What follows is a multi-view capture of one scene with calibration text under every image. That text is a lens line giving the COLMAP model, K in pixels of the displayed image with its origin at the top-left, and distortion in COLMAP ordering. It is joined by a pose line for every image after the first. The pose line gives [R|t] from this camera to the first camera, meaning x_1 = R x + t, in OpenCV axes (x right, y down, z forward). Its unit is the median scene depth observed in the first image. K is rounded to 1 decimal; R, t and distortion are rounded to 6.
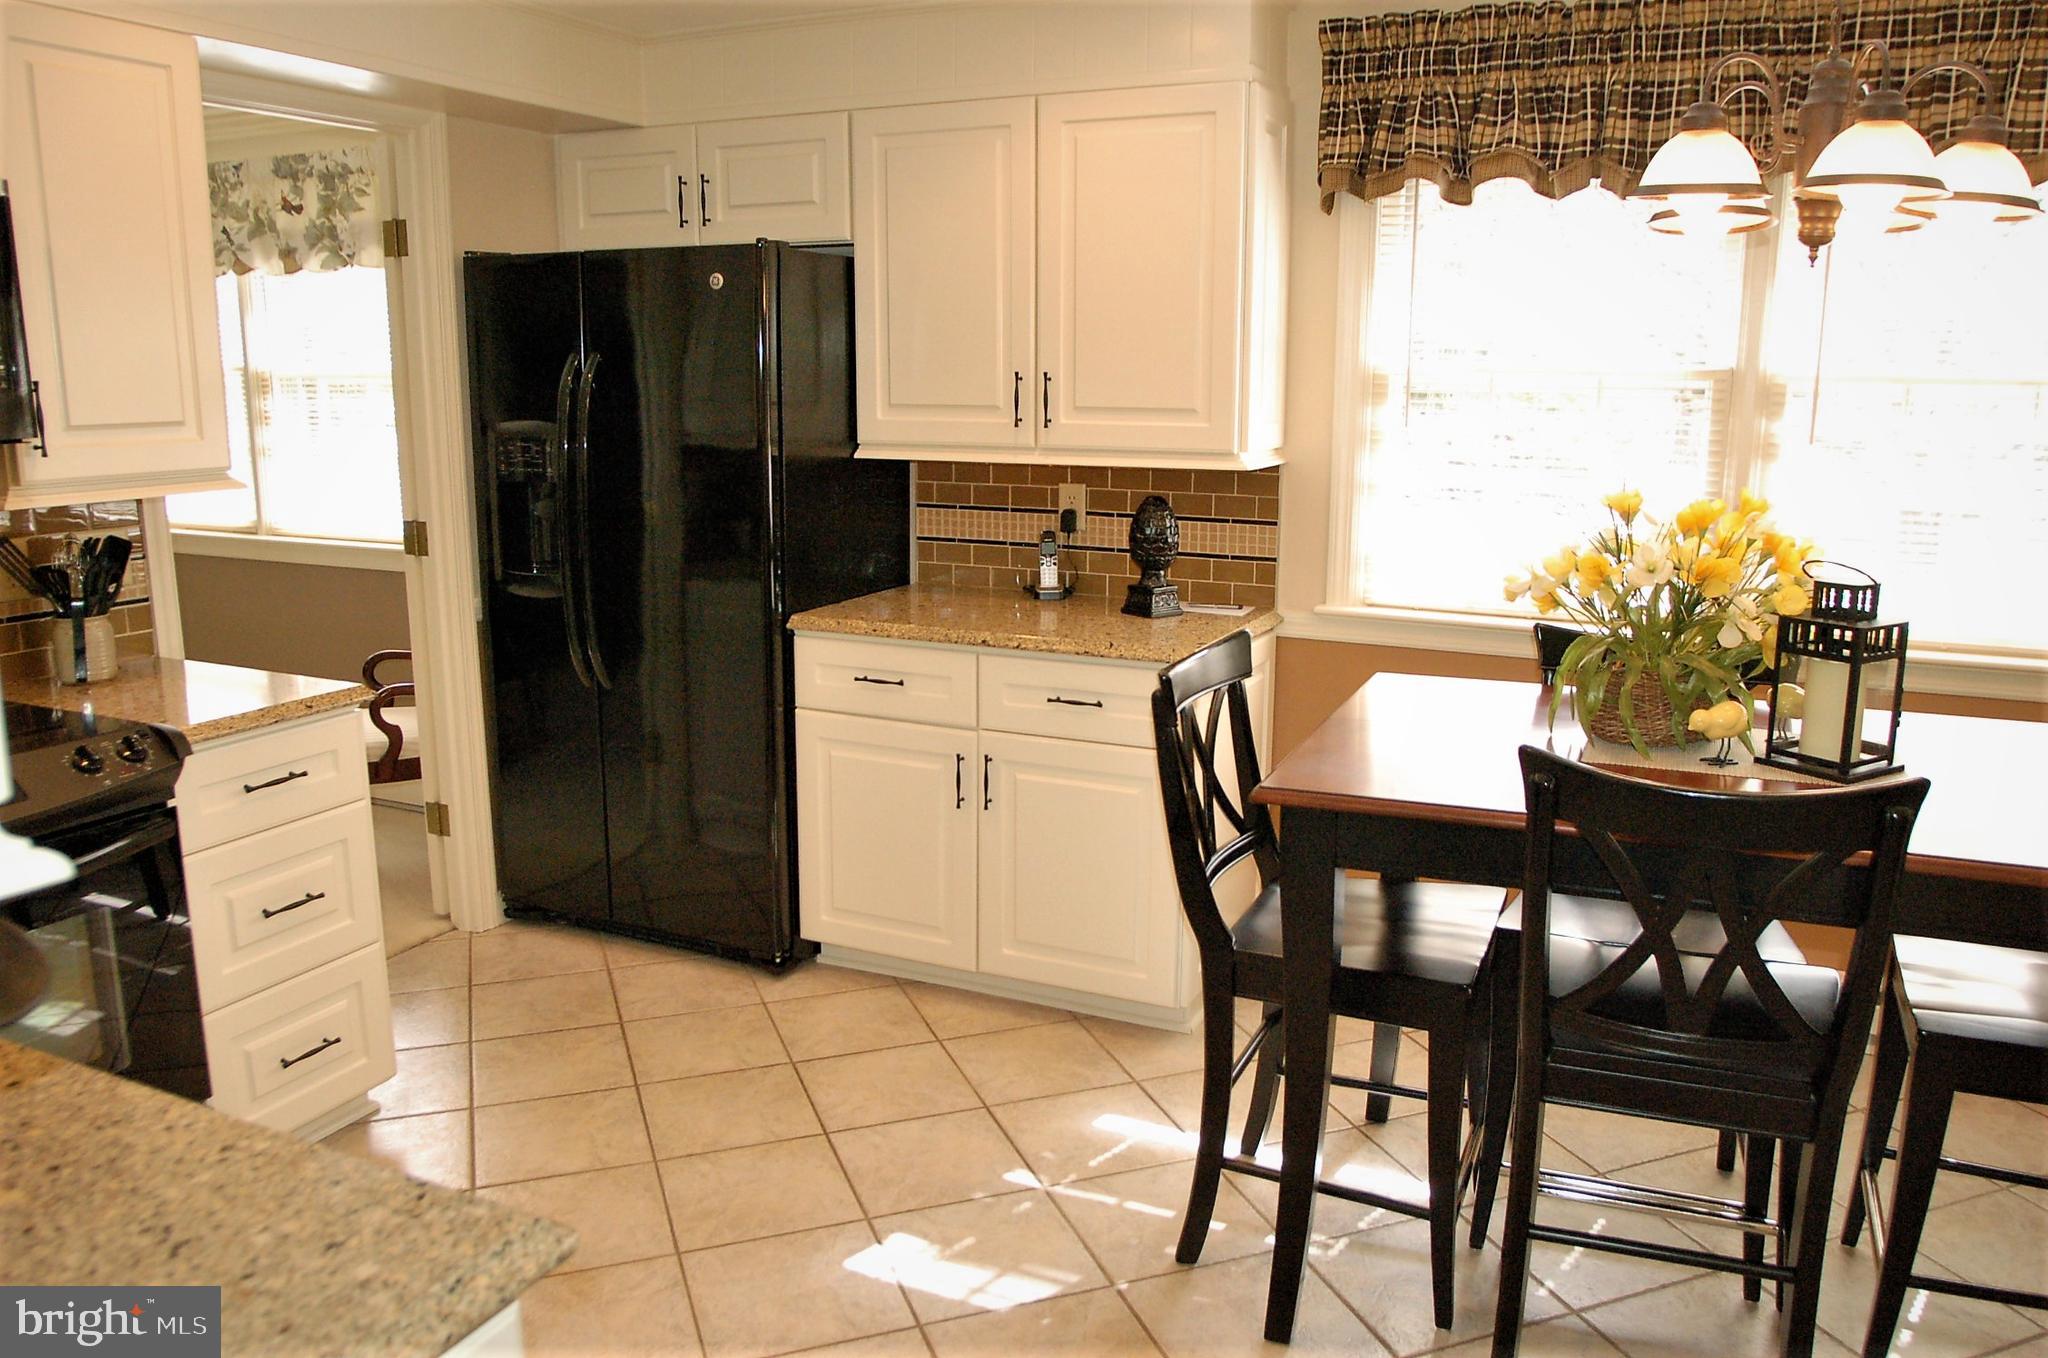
lens RADIAL K [[1532.4, 0, 1036.8], [0, 1532.4, 680.2], [0, 0, 1]] dist [-0.099419, 0.060701]
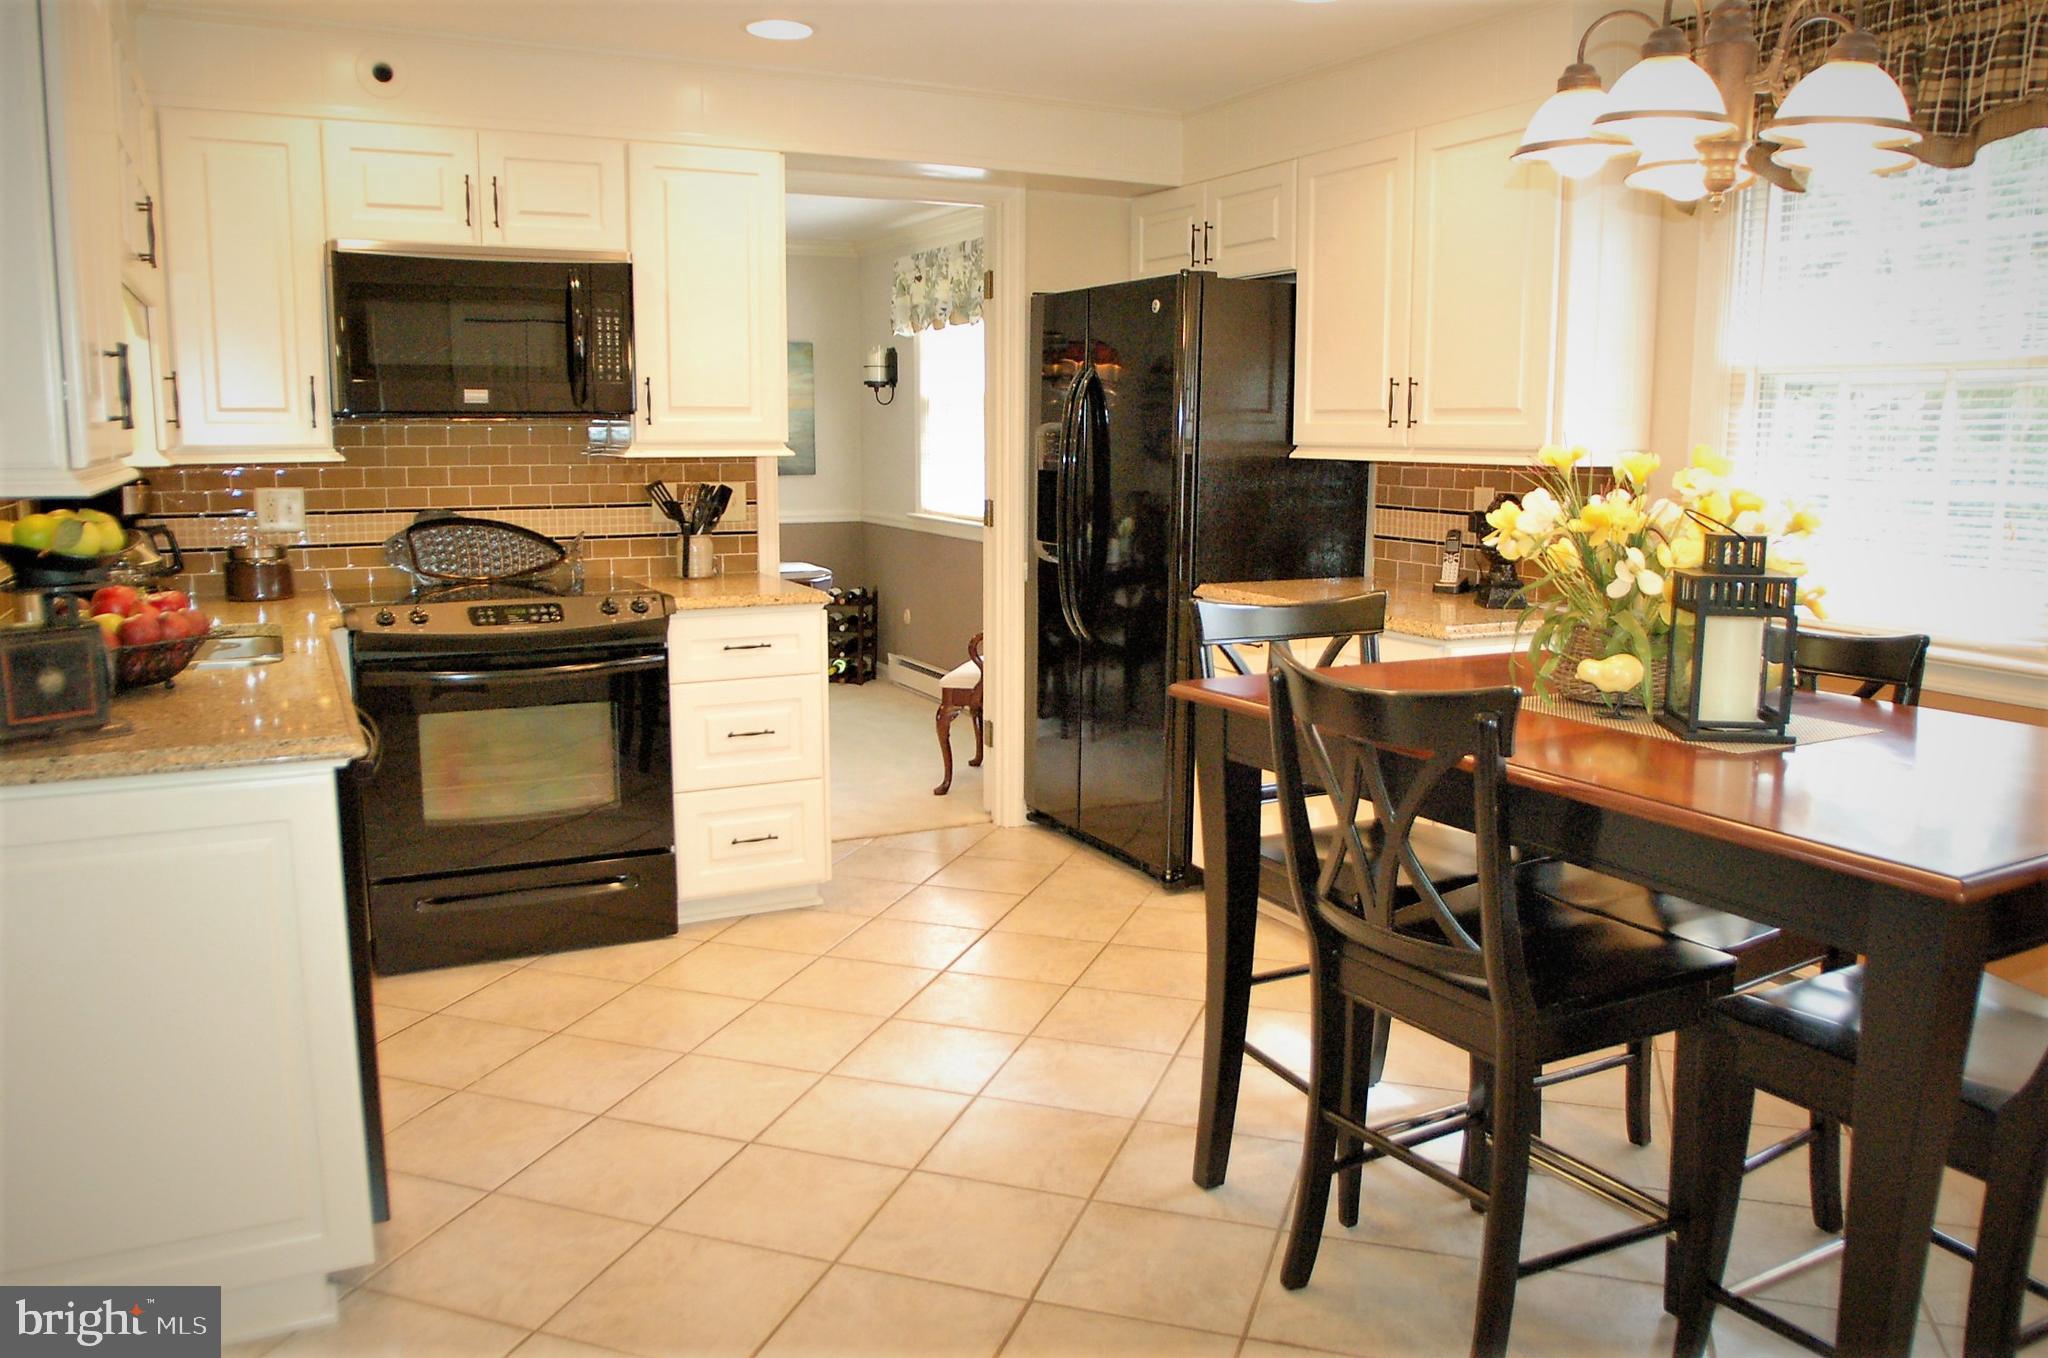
lens RADIAL K [[1532.4, 0, 1036.8], [0, 1532.4, 680.2], [0, 0, 1]] dist [-0.099419, 0.060701]
pose [[0.788381, 0.097621, -0.607393, 0.456495], [-0.125862, 0.992040, -0.003924, 0.050360], [0.602175, 0.079542, 0.794392, -0.013040]]
